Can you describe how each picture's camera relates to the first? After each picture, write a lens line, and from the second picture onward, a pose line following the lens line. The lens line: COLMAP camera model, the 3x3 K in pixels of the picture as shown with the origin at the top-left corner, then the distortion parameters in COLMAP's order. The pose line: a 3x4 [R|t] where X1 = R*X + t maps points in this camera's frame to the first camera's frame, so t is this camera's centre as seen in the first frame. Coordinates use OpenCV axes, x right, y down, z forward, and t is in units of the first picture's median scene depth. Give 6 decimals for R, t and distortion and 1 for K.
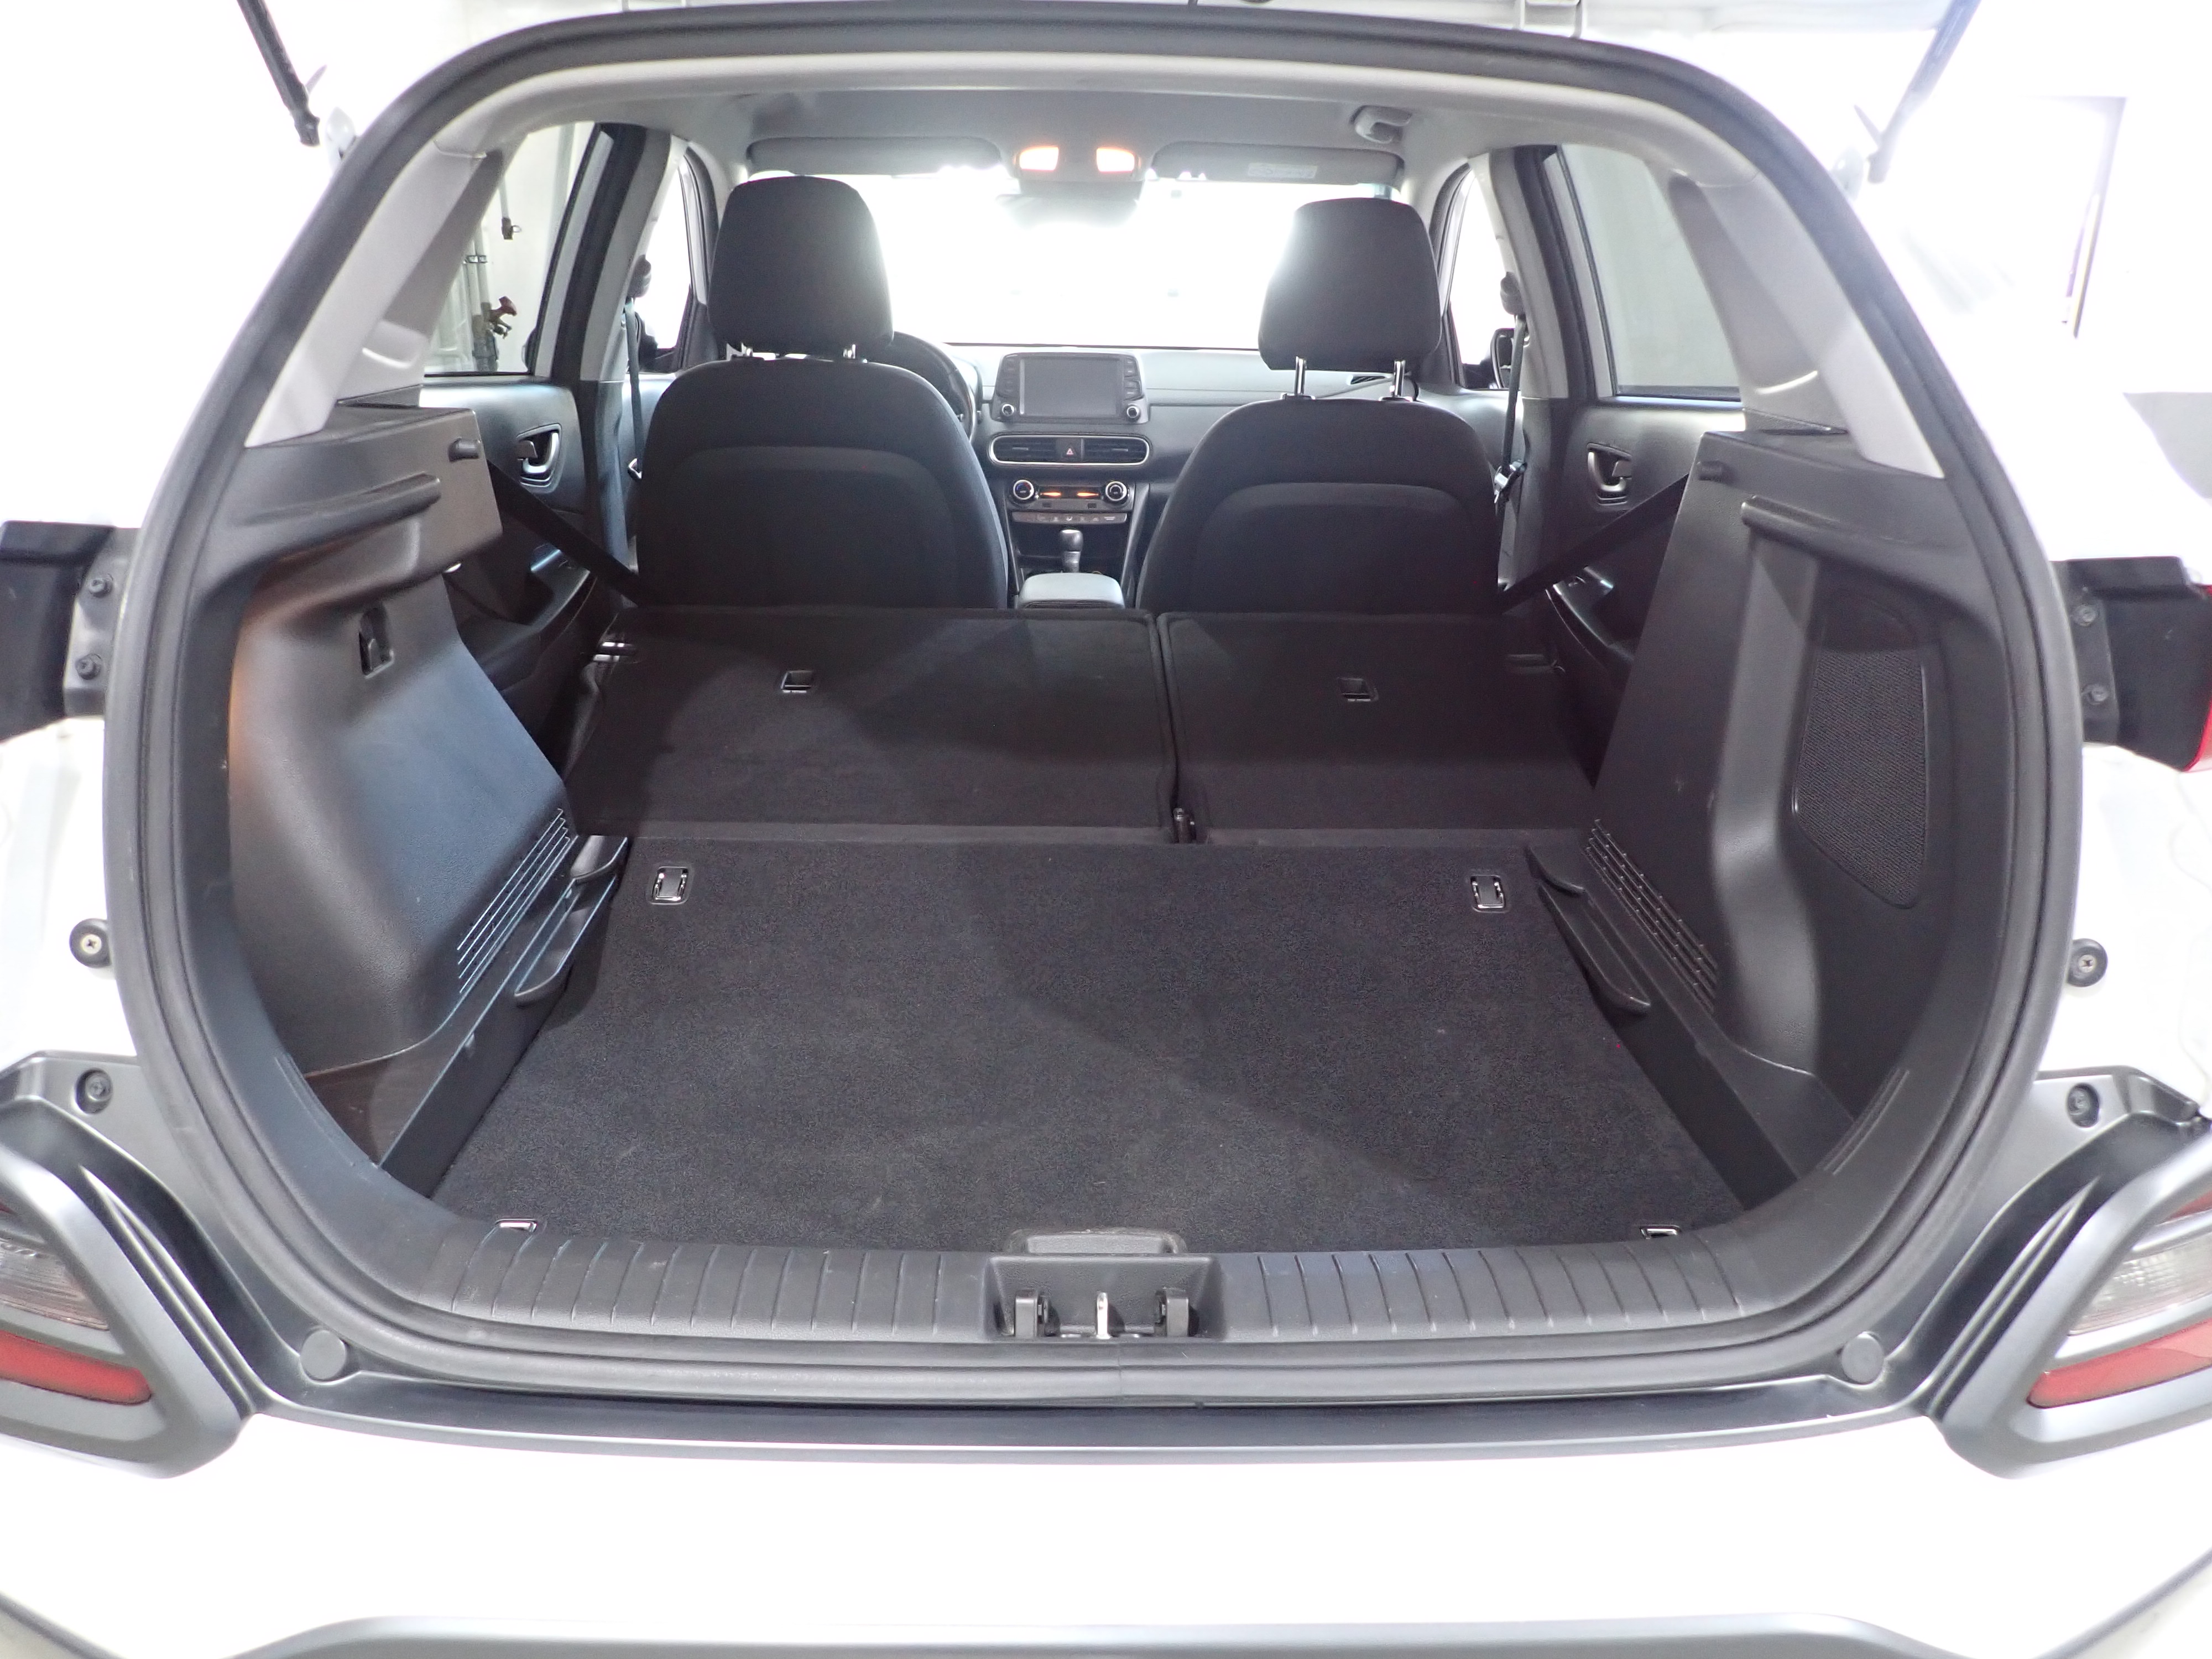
lens RADIAL K [[1615.2, 0, 1113.3], [0, 1615.2, 835.6], [0, 0, 1]] dist [-0.015074, -0.007576]
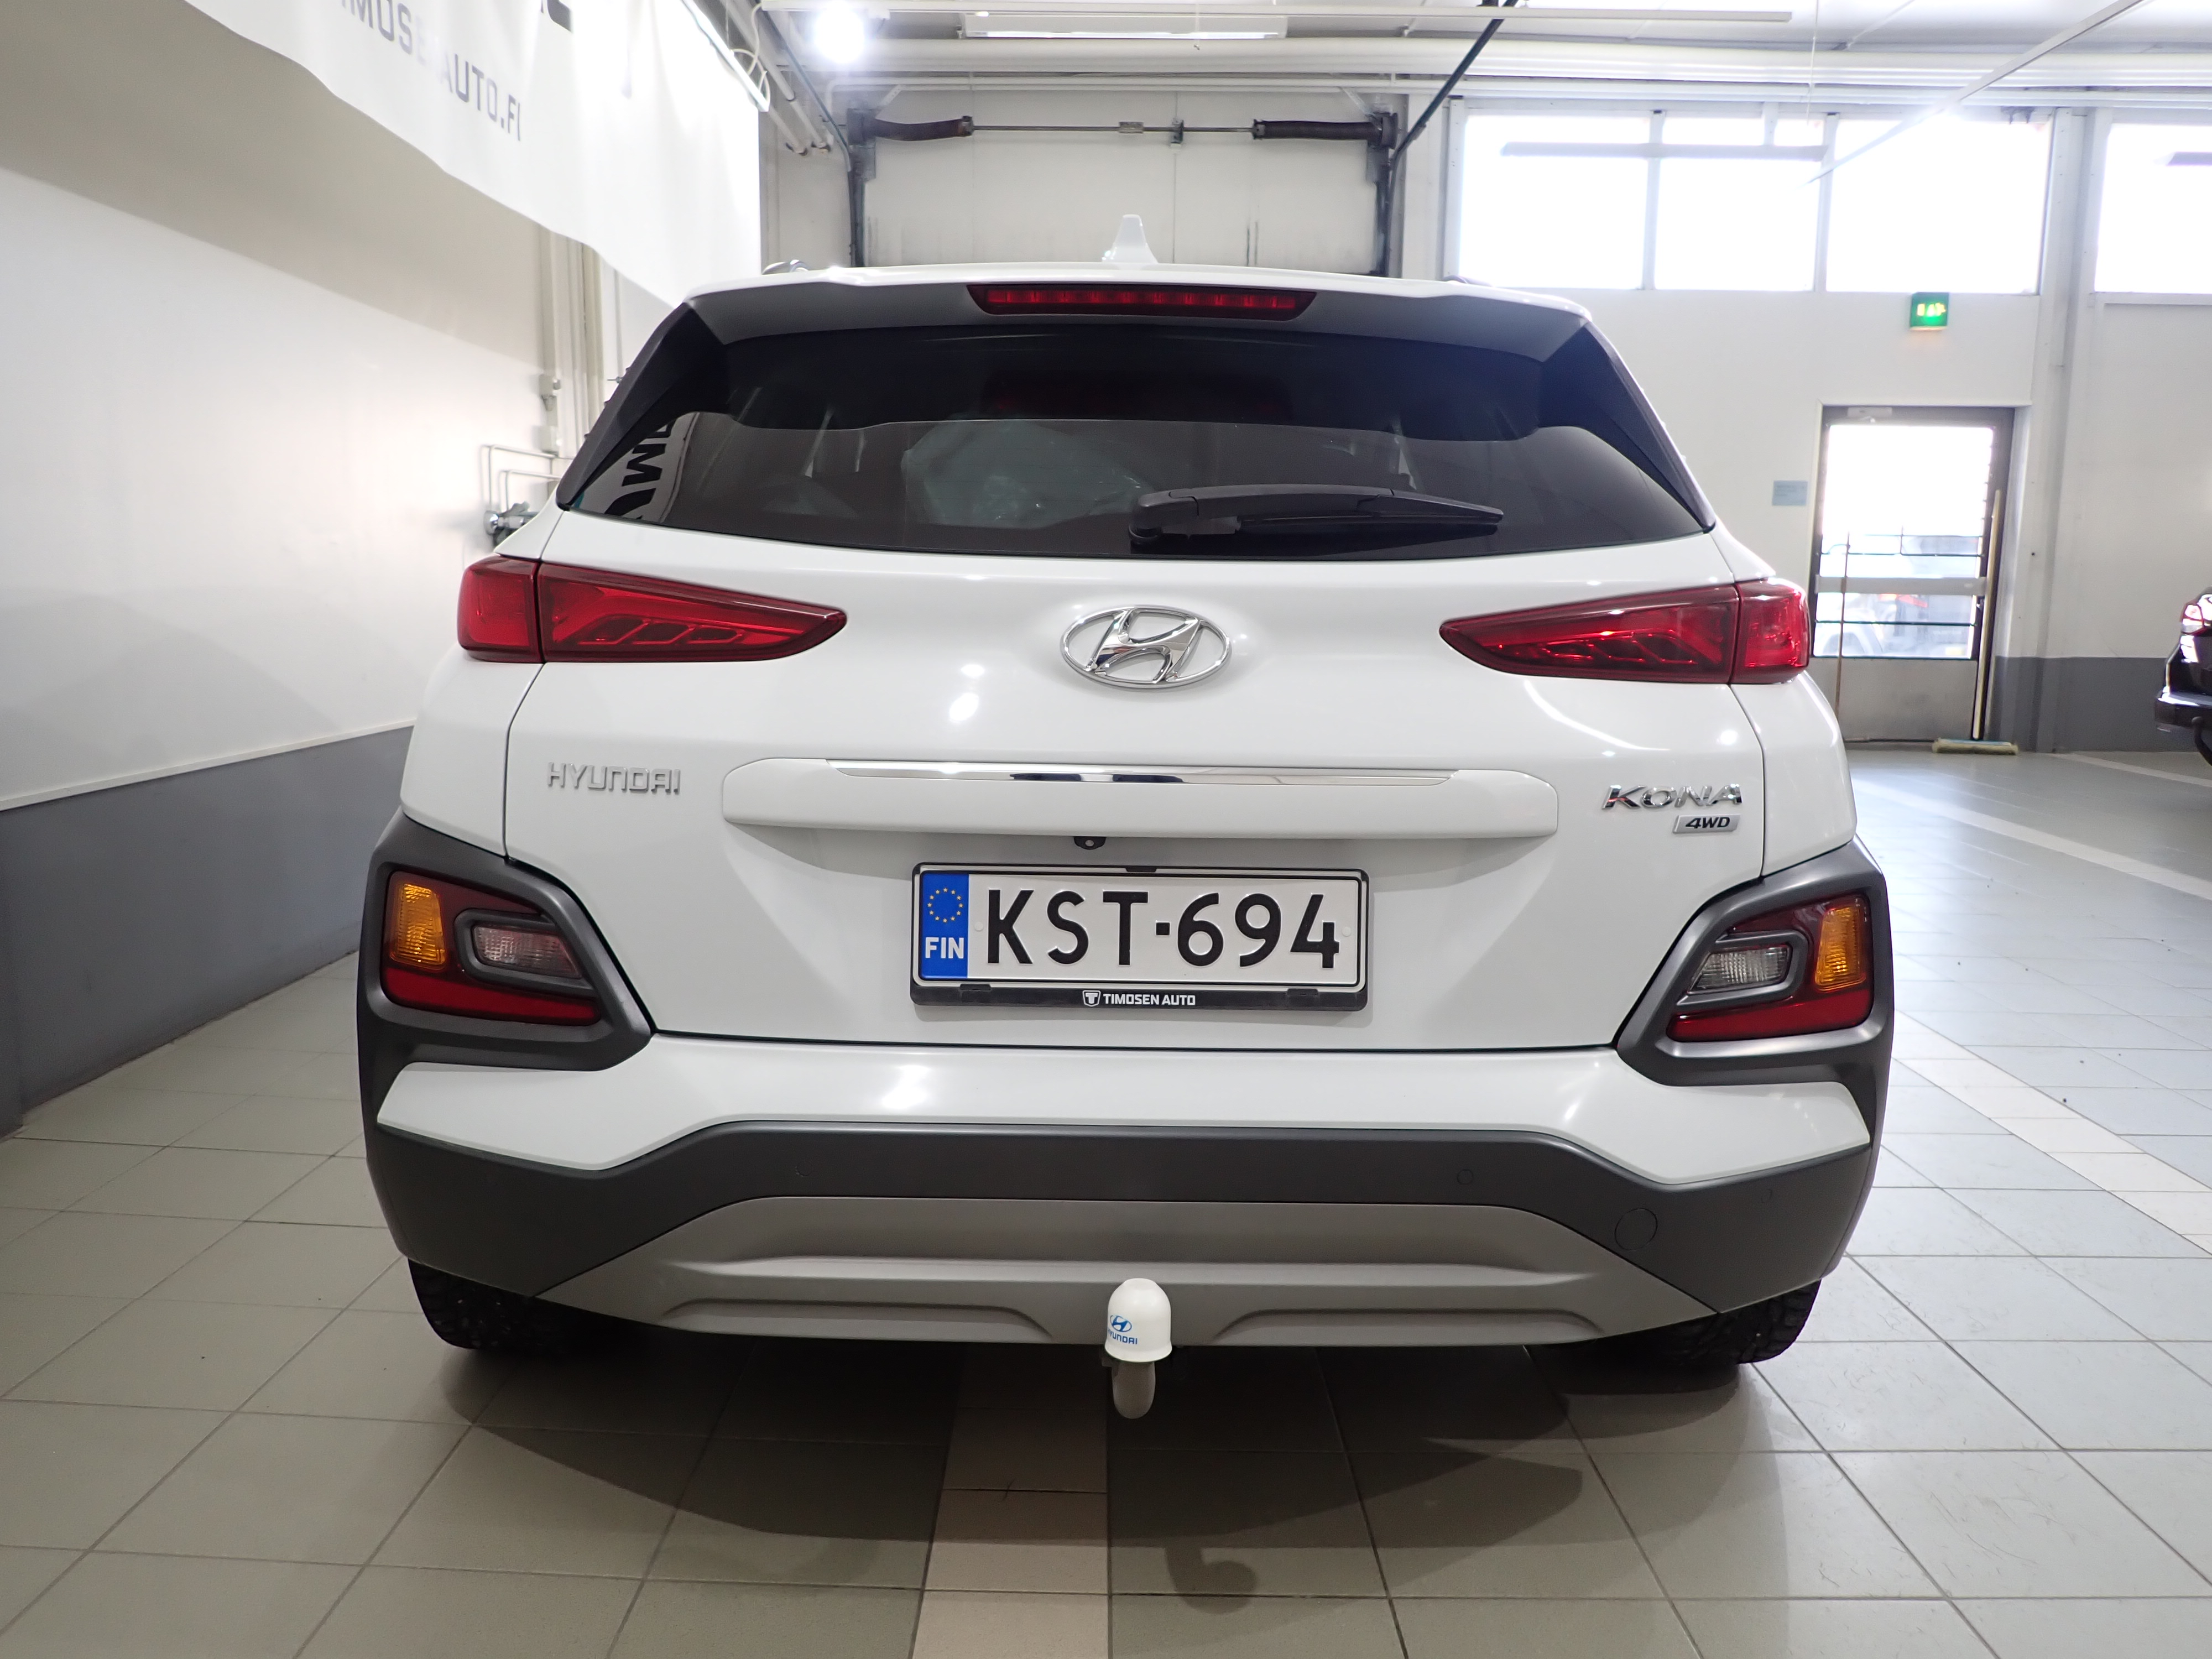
lens RADIAL K [[1615.2, 0, 1104.9], [0, 1615.2, 821.7], [0, 0, 1]] dist [-0.015074, -0.007576]
pose [[0.999849, 0.001460, -0.017345, -0.009058], [-0.004694, 0.982177, -0.187898, 0.447208], [0.016761, 0.187951, 0.982035, -0.756109]]
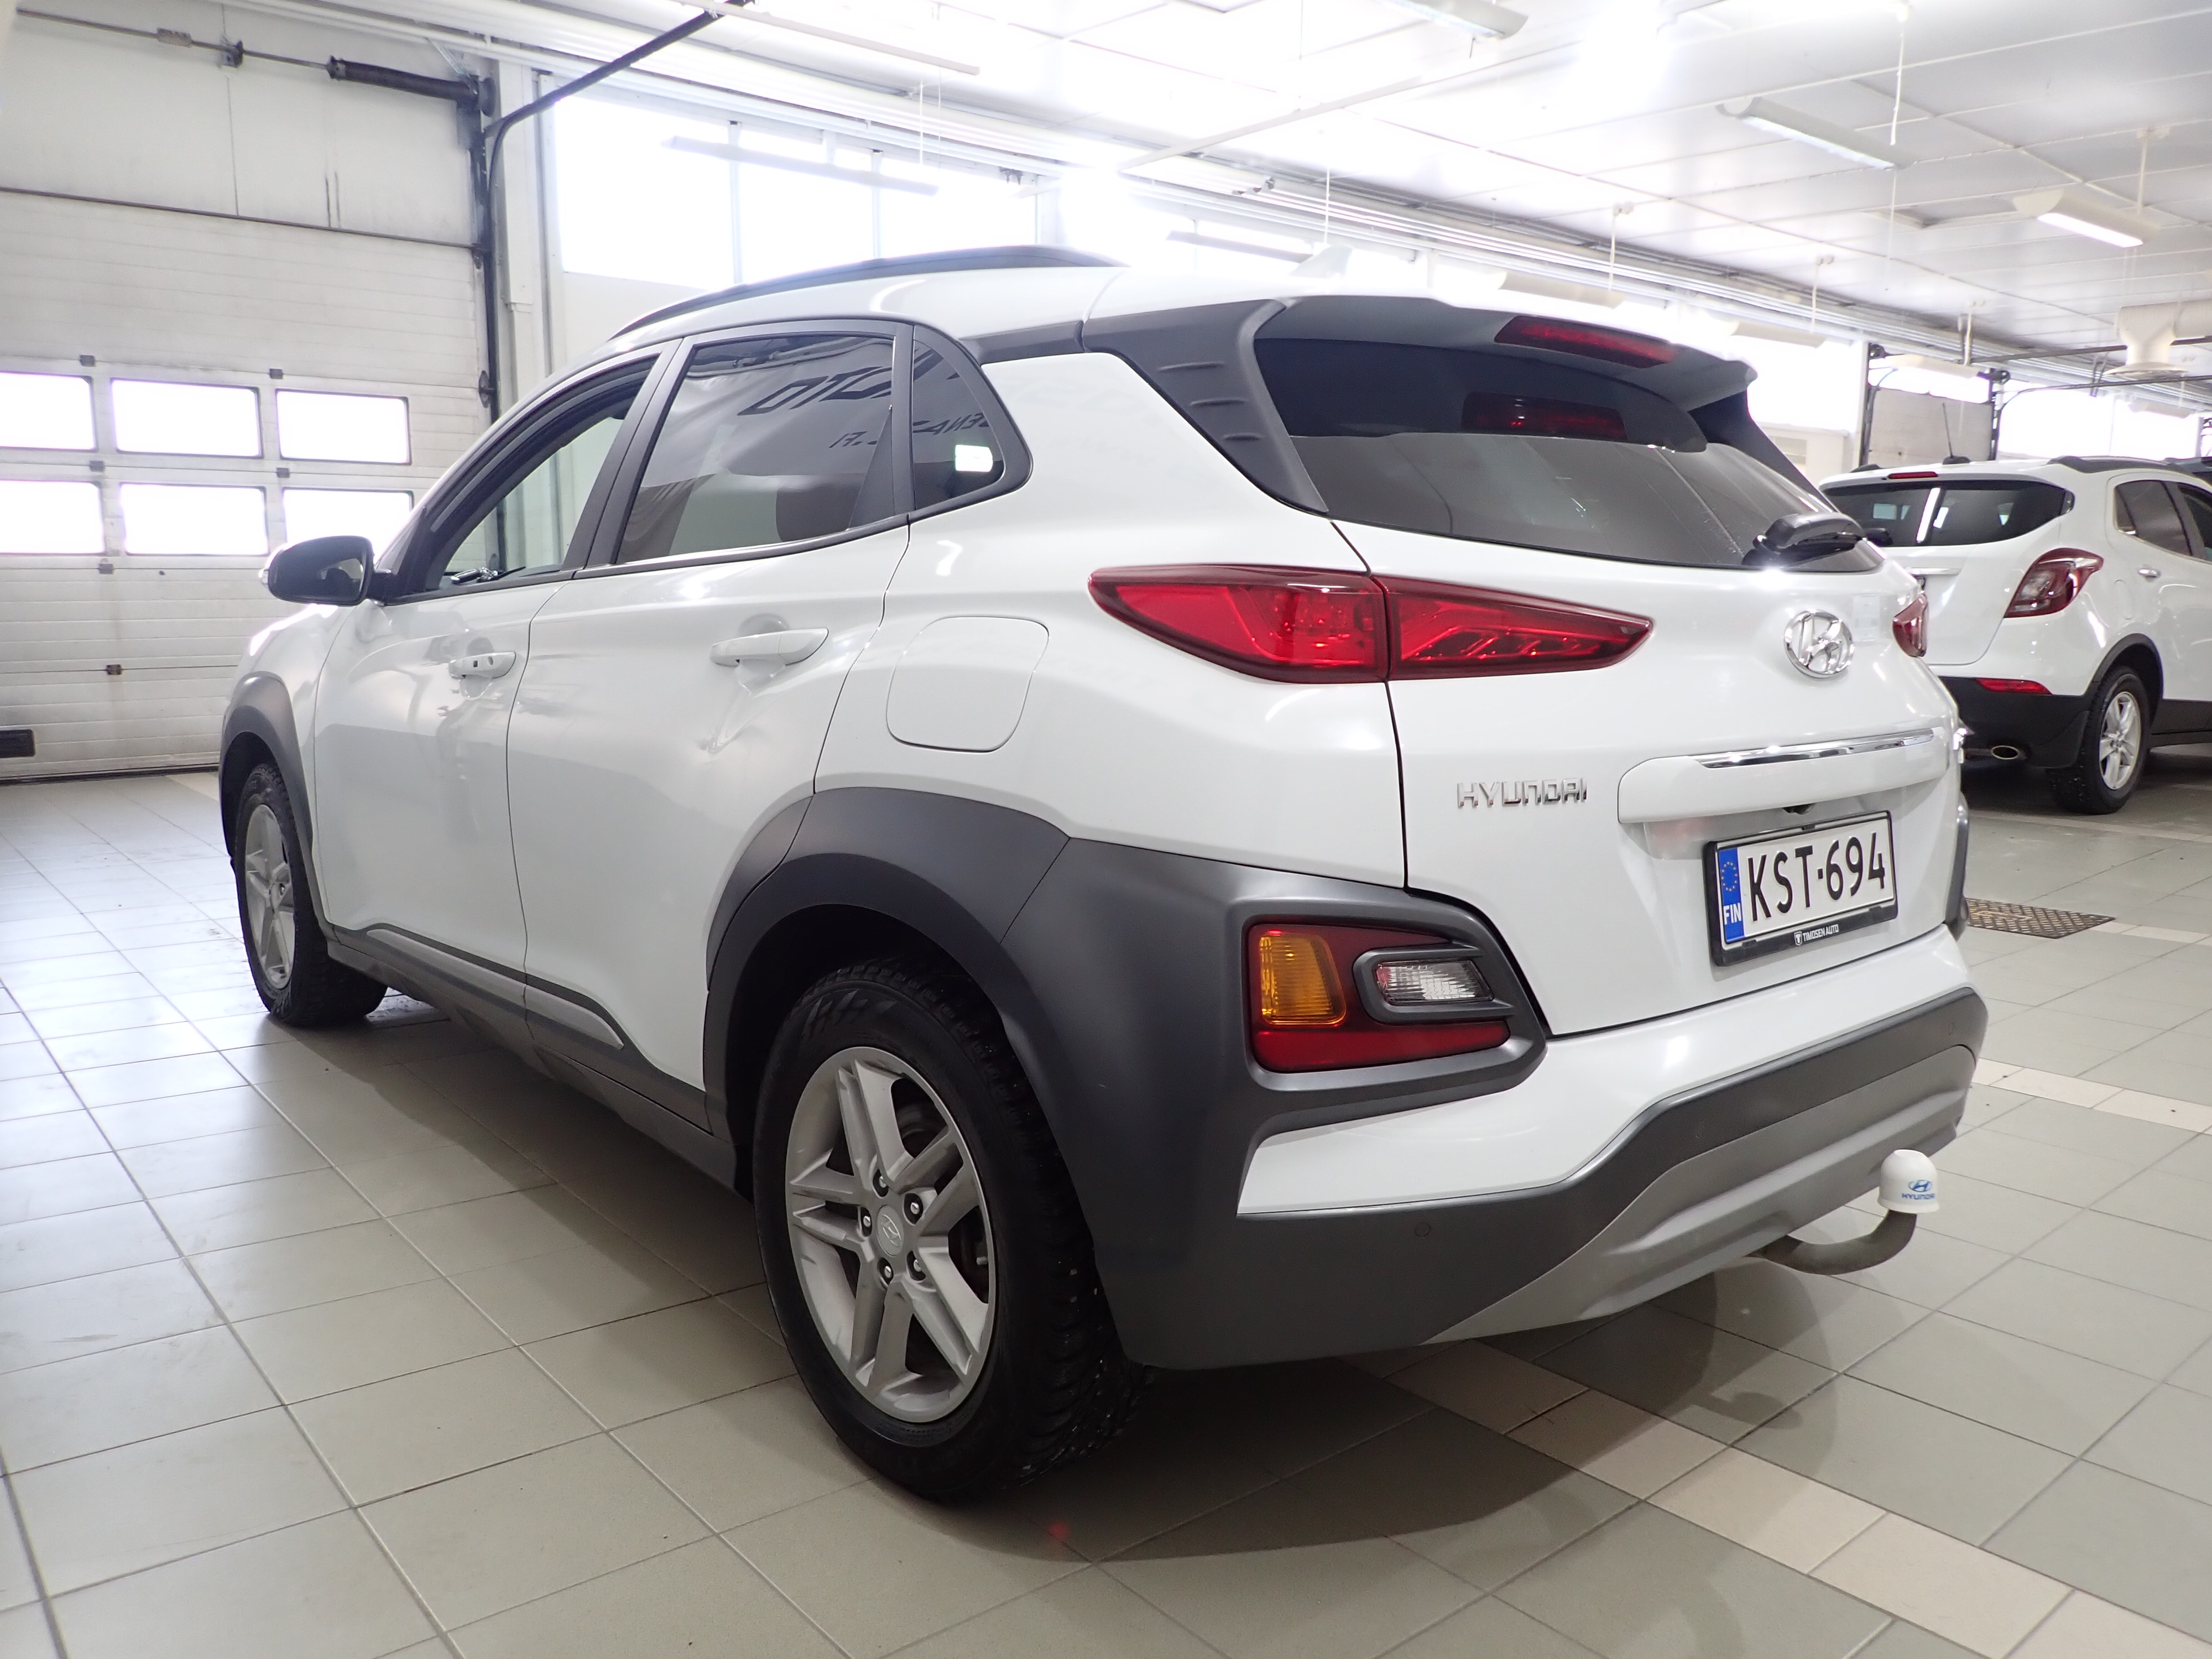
lens RADIAL K [[1615.2, 0, 1112.5], [0, 1615.2, 827.7], [0, 0, 1]] dist [-0.015074, -0.007576]
pose [[0.773234, -0.100987, 0.626028, -1.928086], [0.212031, 0.971589, -0.105157, 0.211543], [-0.597622, 0.214048, 0.772678, -0.154362]]
